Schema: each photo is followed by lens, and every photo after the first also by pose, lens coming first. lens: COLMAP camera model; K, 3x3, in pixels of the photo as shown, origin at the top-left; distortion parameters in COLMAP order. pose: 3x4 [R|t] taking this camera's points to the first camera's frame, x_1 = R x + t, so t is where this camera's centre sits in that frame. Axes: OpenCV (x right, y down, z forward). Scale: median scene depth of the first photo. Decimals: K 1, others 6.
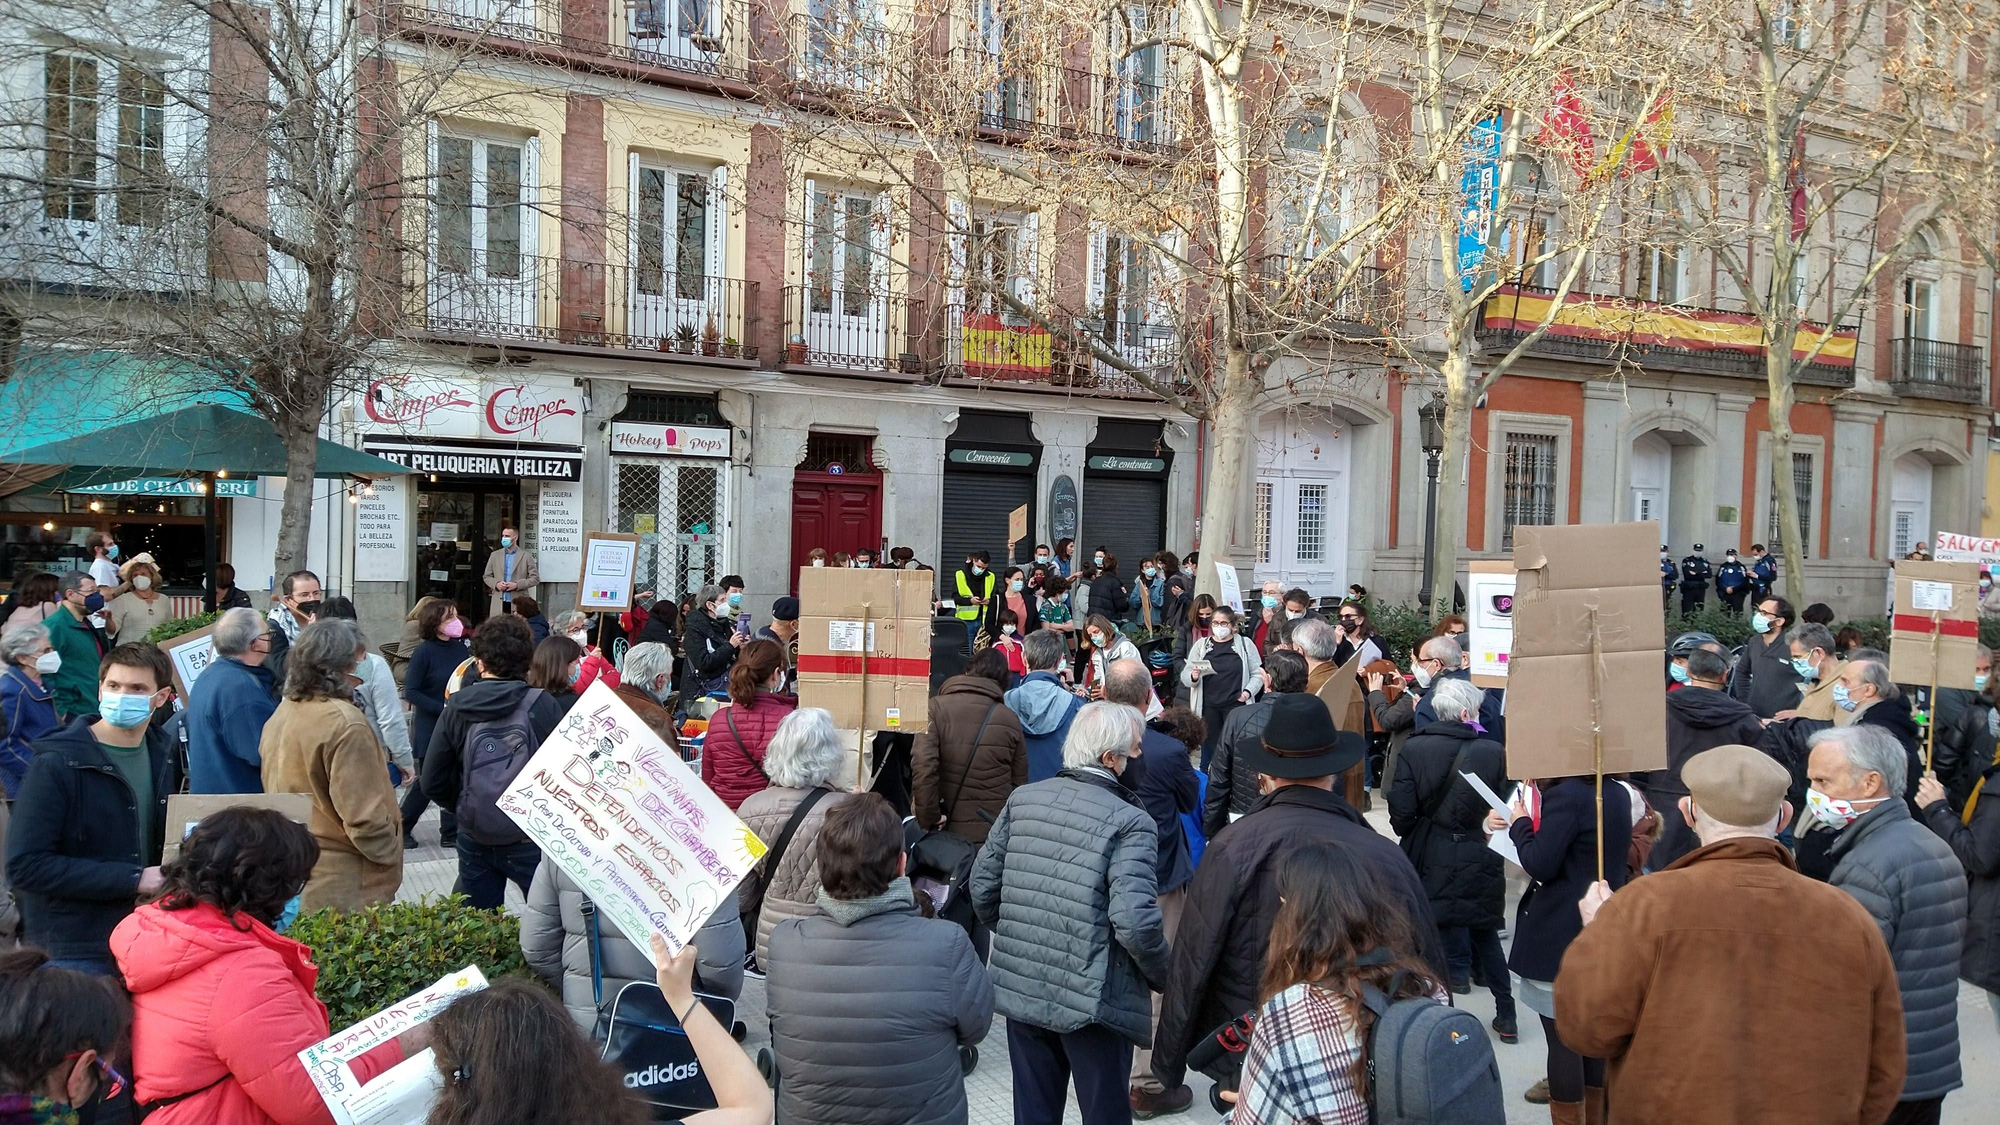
lens RADIAL K [[1484.1, 0, 1000.6], [0, 1484.1, 553.4], [0, 0, 1]] dist [0.129059, -0.163392]
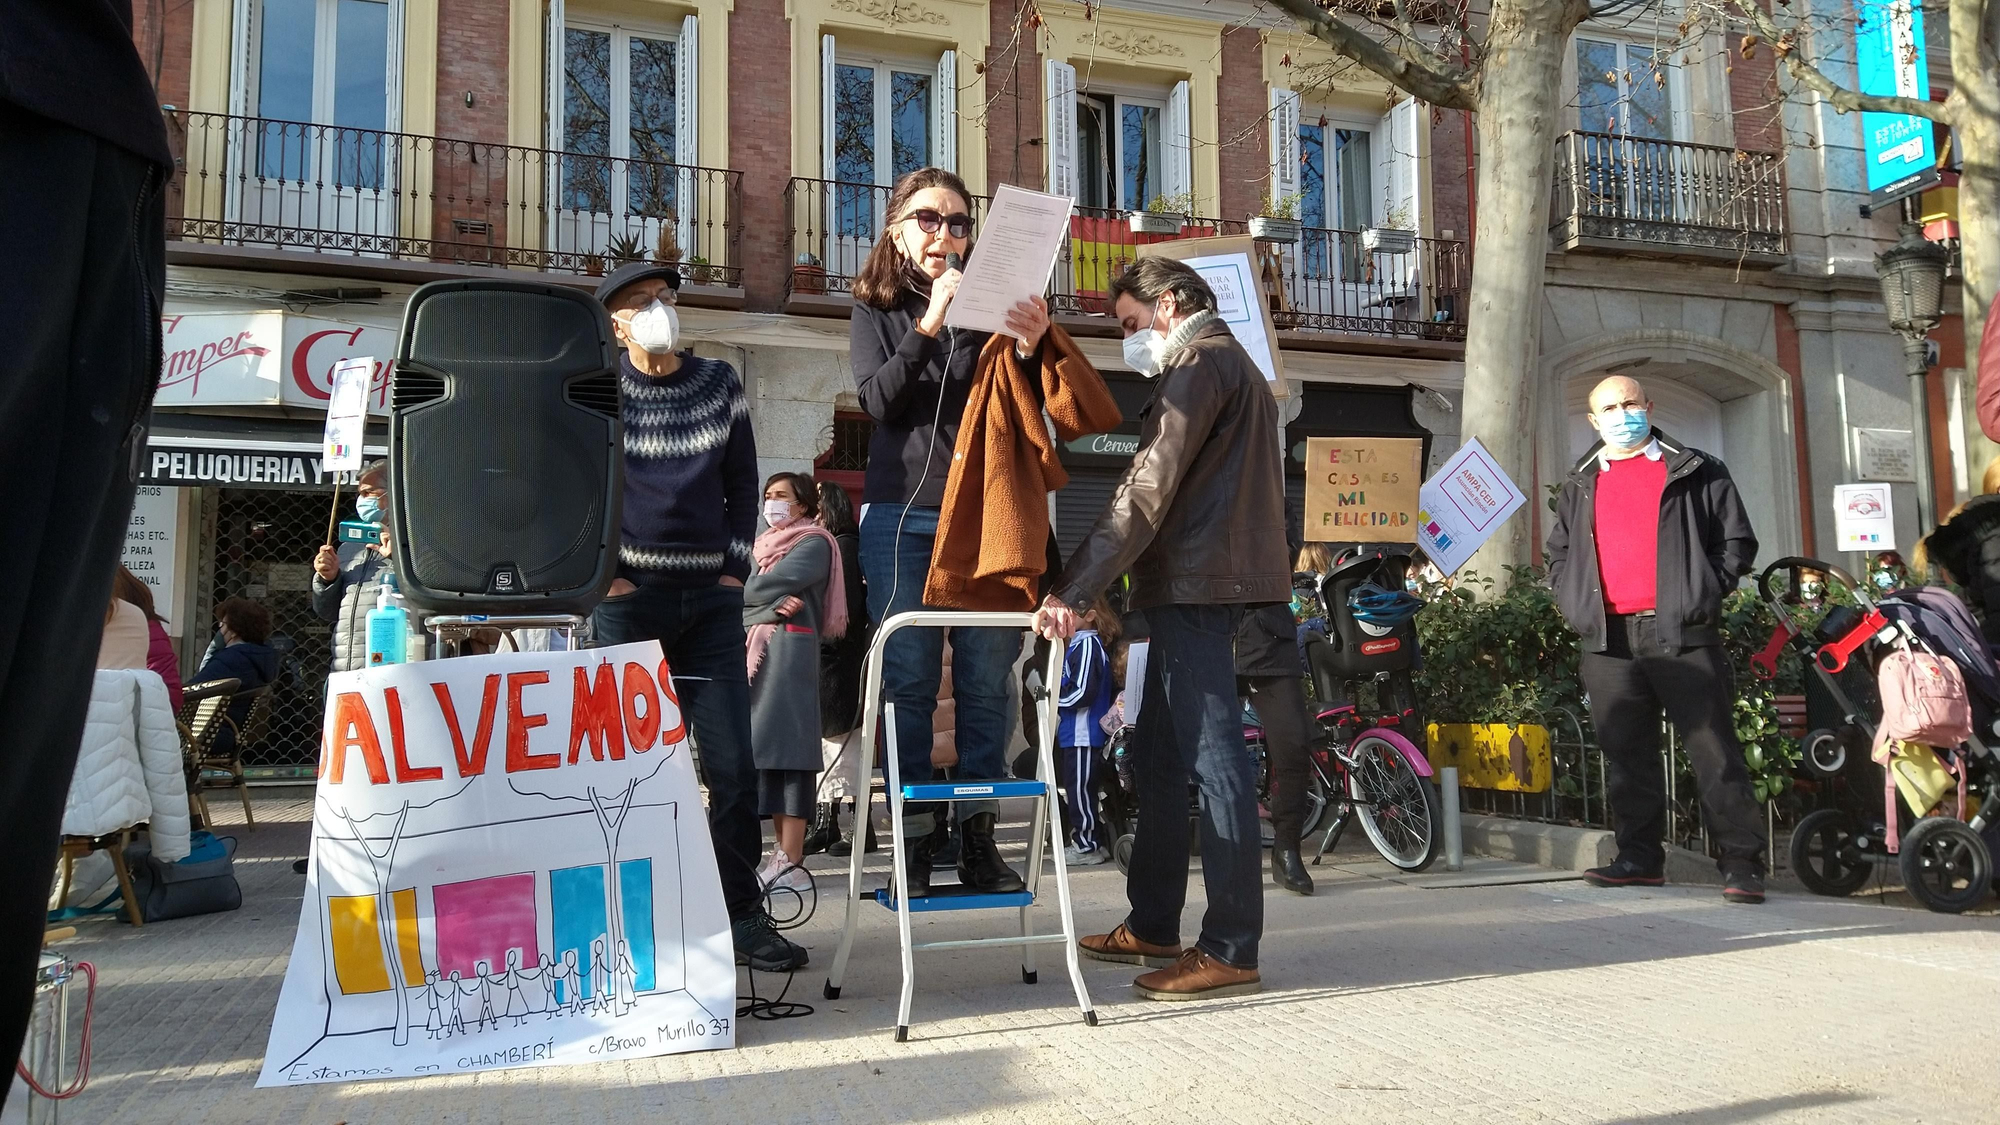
lens RADIAL K [[1484.1, 0, 1000.6], [0, 1484.1, 553.4], [0, 0, 1]] dist [0.129059, -0.163392]
pose [[0.981226, -0.061616, -0.182751, 0.057355], [0.036397, 0.989725, -0.138270, 0.075890], [0.189393, 0.129023, 0.973387, 0.397247]]
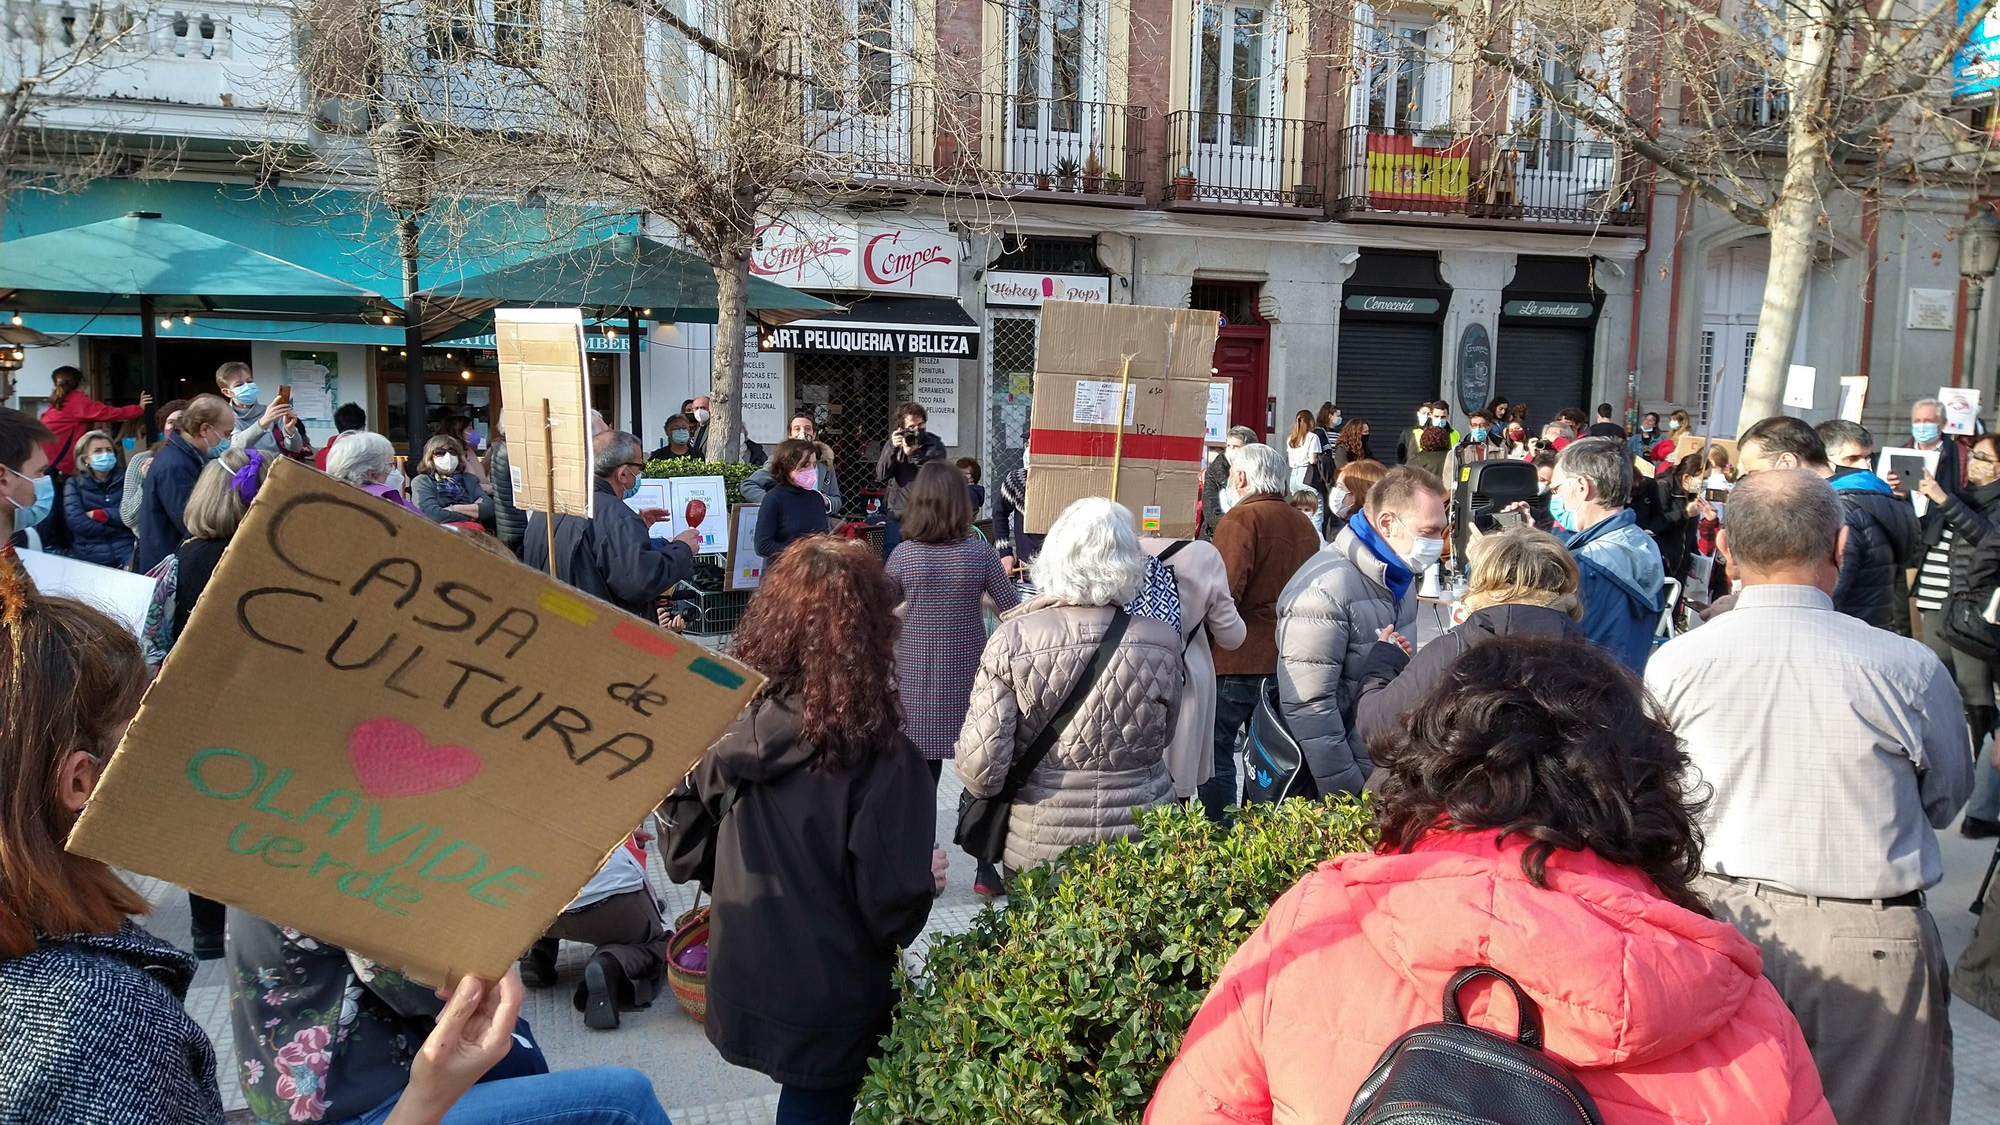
lens RADIAL K [[1484.1, 0, 1000.6], [0, 1484.1, 553.4], [0, 0, 1]] dist [0.129059, -0.163392]
pose [[0.985993, 0.006216, -0.166669, -0.093914], [0.006143, 0.997274, 0.073533, 0.016948], [0.166672, -0.073527, 0.983267, 0.085763]]
